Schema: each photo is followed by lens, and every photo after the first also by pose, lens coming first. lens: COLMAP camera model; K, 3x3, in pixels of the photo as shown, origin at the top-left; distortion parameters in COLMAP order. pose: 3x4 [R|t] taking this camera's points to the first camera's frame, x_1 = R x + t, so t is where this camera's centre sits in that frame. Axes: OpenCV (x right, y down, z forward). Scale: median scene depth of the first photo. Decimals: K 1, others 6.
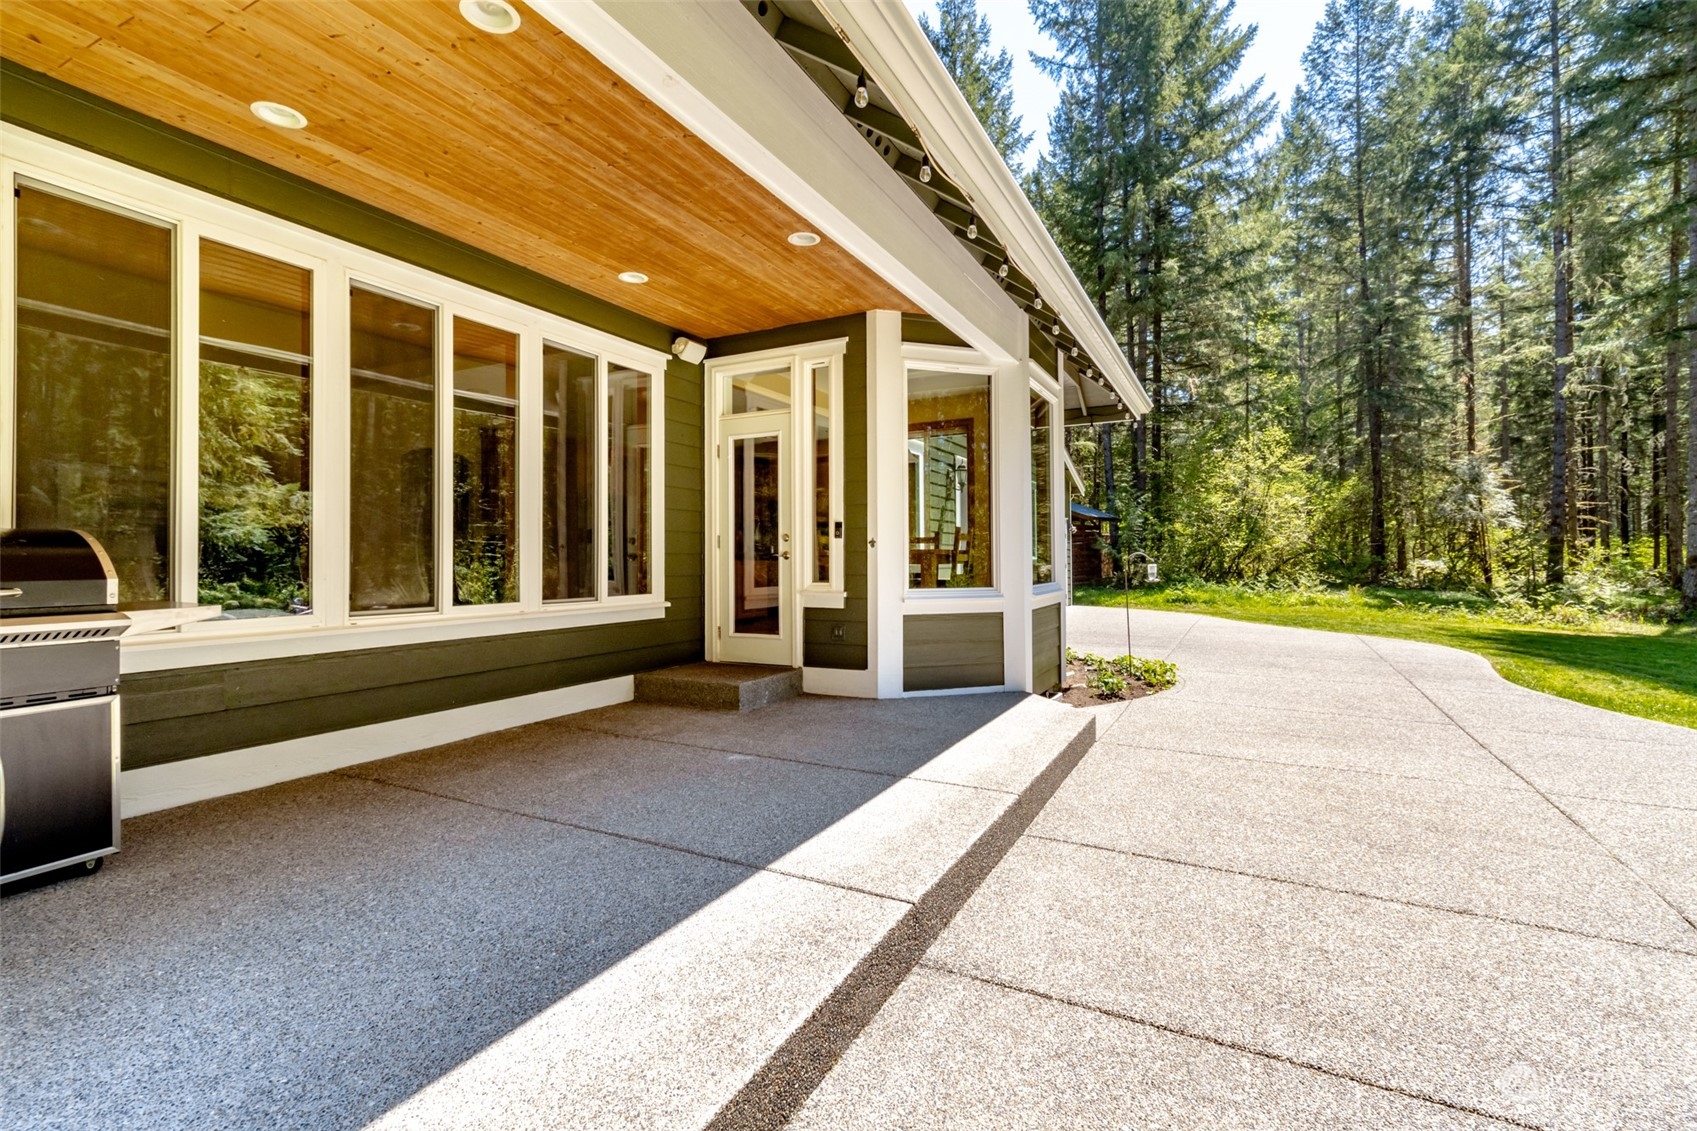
lens RADIAL K [[782.6, 0, 845.9], [0, 782.6, 555.9], [0, 0, 1]] dist [0.005309, -0.002331]
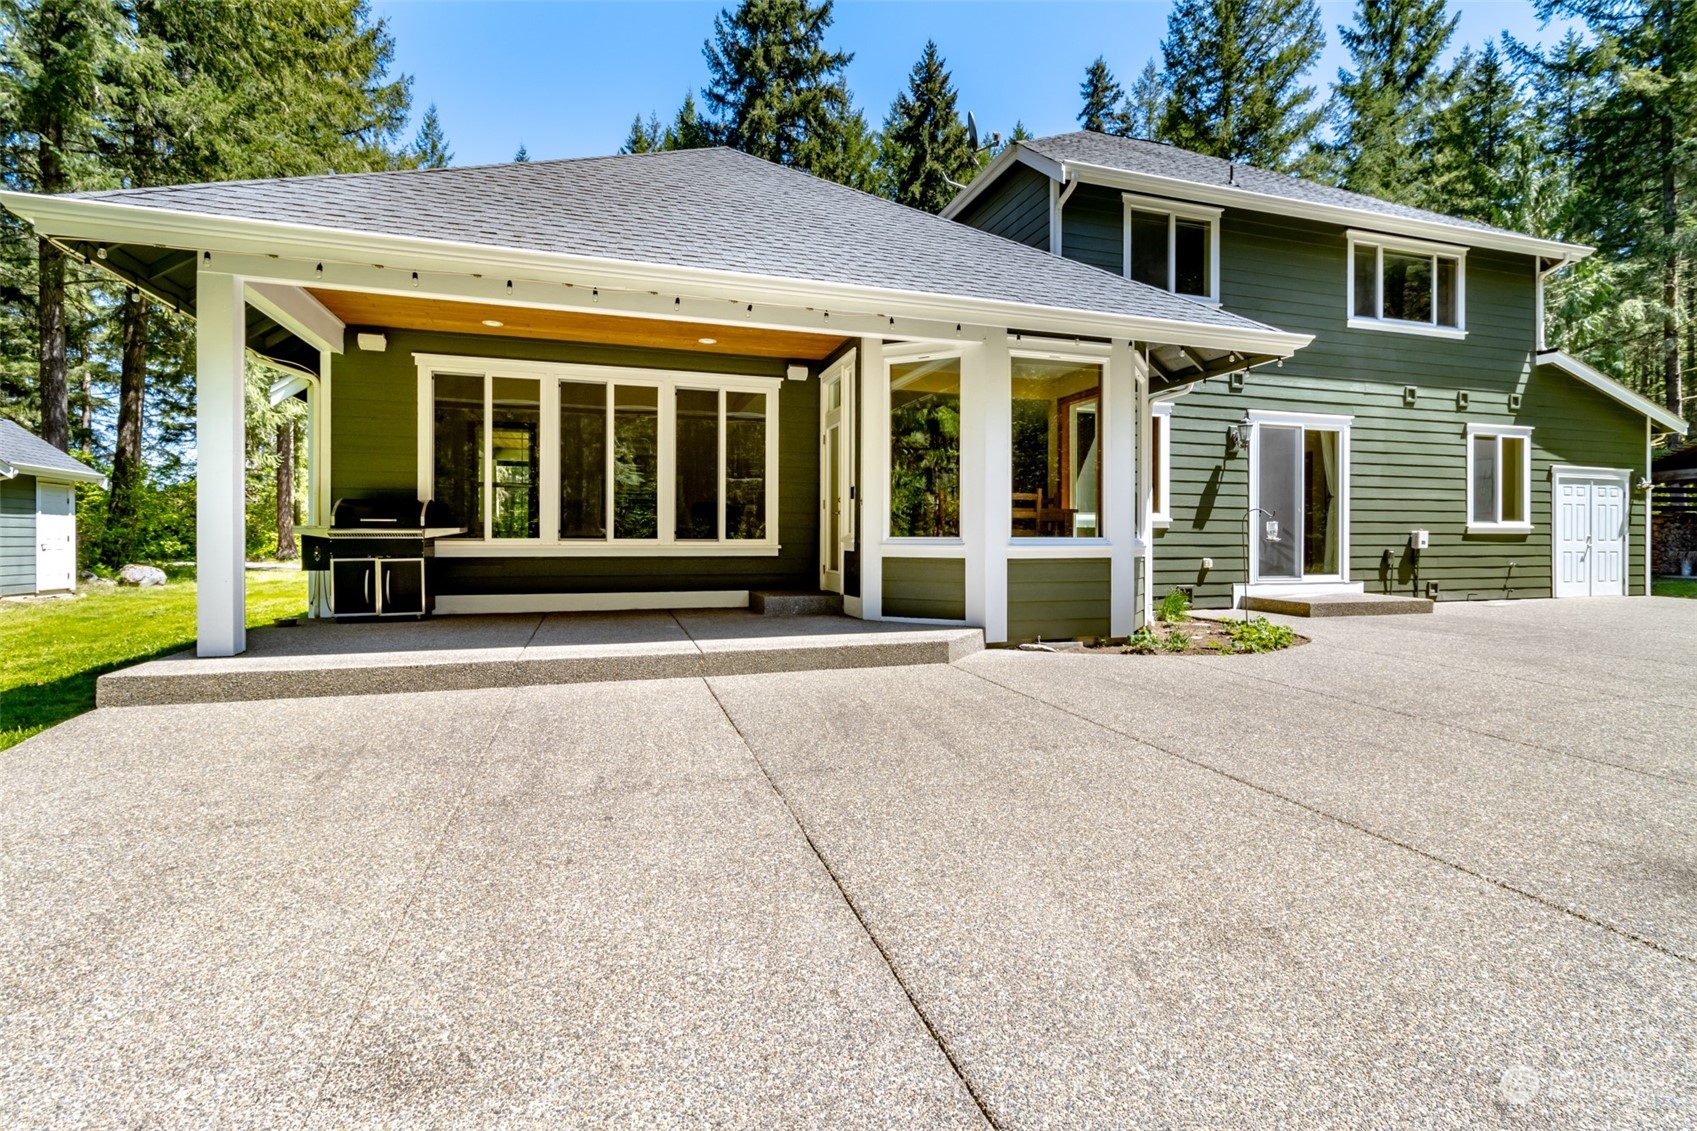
lens RADIAL K [[782.6, 0, 855.3], [0, 782.6, 553.2], [0, 0, 1]] dist [0.005309, -0.002331]
pose [[0.704248, 0.021366, -0.709633, 0.975121], [-0.005054, 0.999673, 0.025083, 0.037905], [0.709936, -0.014078, 0.704125, 0.057029]]
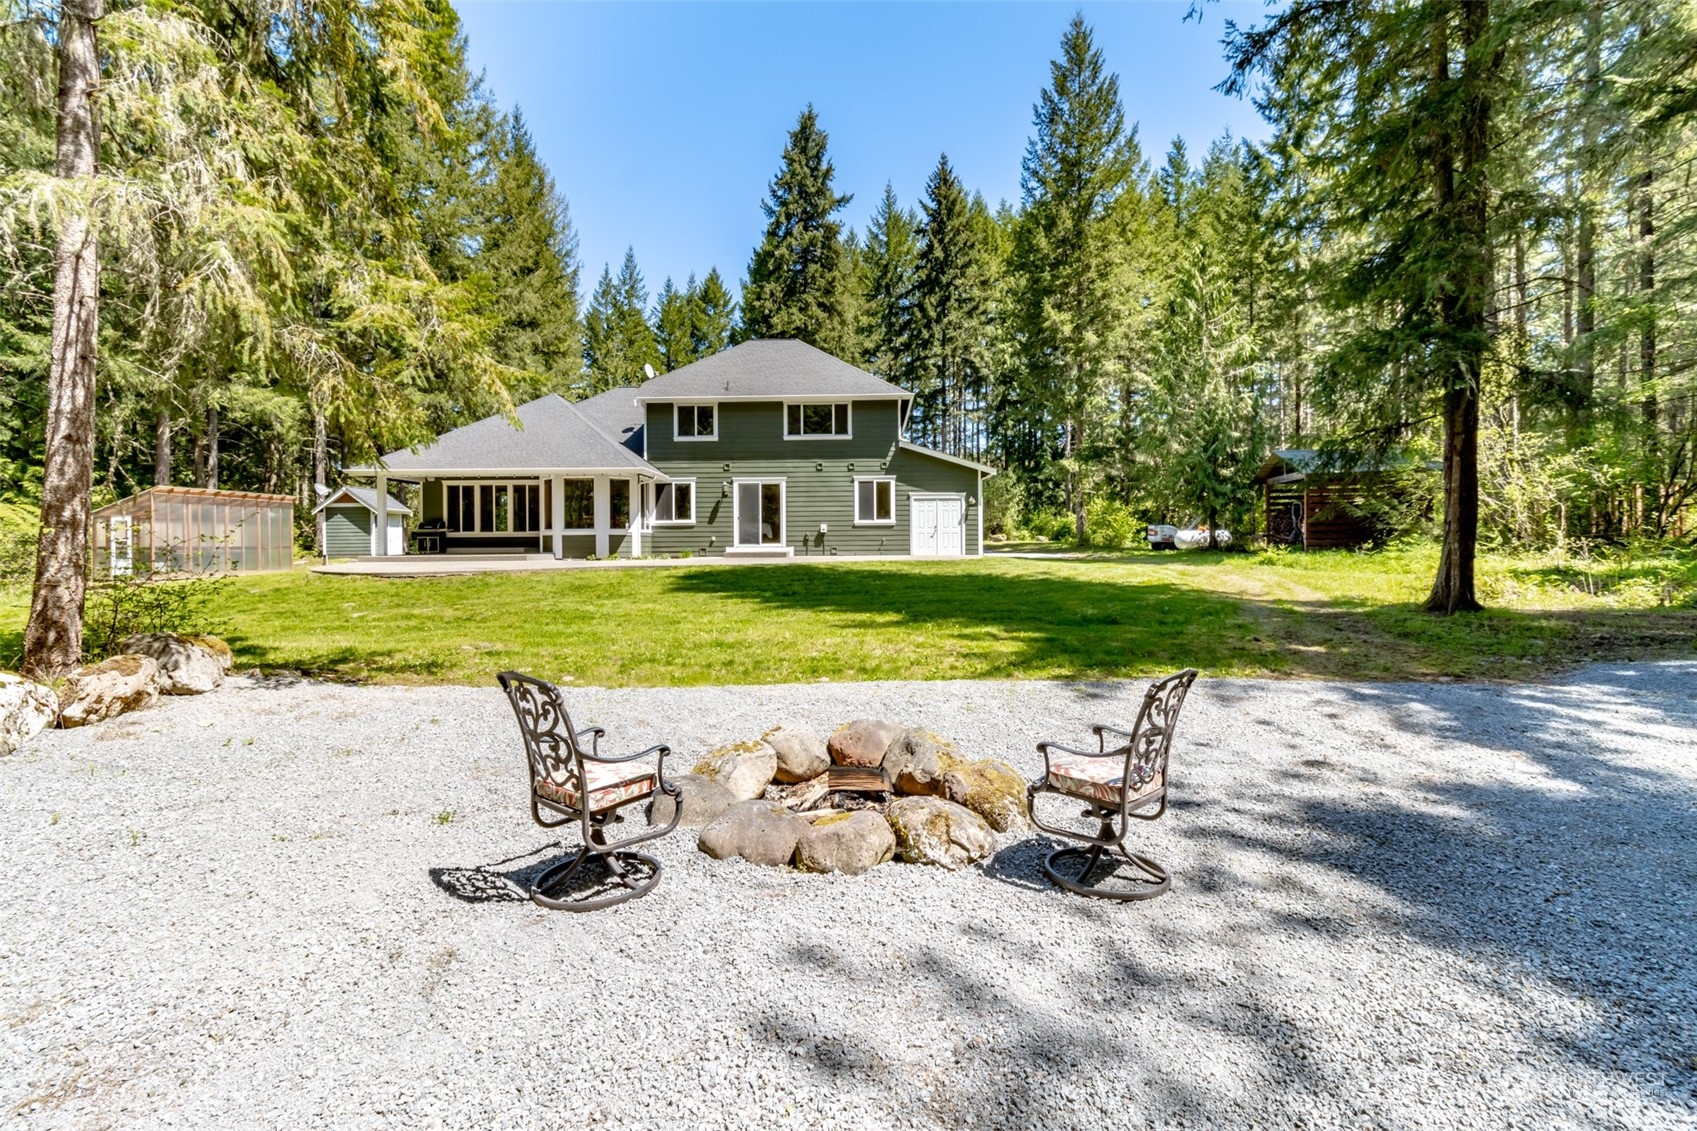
lens RADIAL K [[782.6, 0, 849.0], [0, 782.6, 561.3], [0, 0, 1]] dist [0.005309, -0.002331]
pose [[0.423875, 0.024928, -0.905378, 4.996299], [0.006744, 0.999507, 0.030677, 0.101472], [0.905696, -0.019109, 0.423498, 0.695761]]
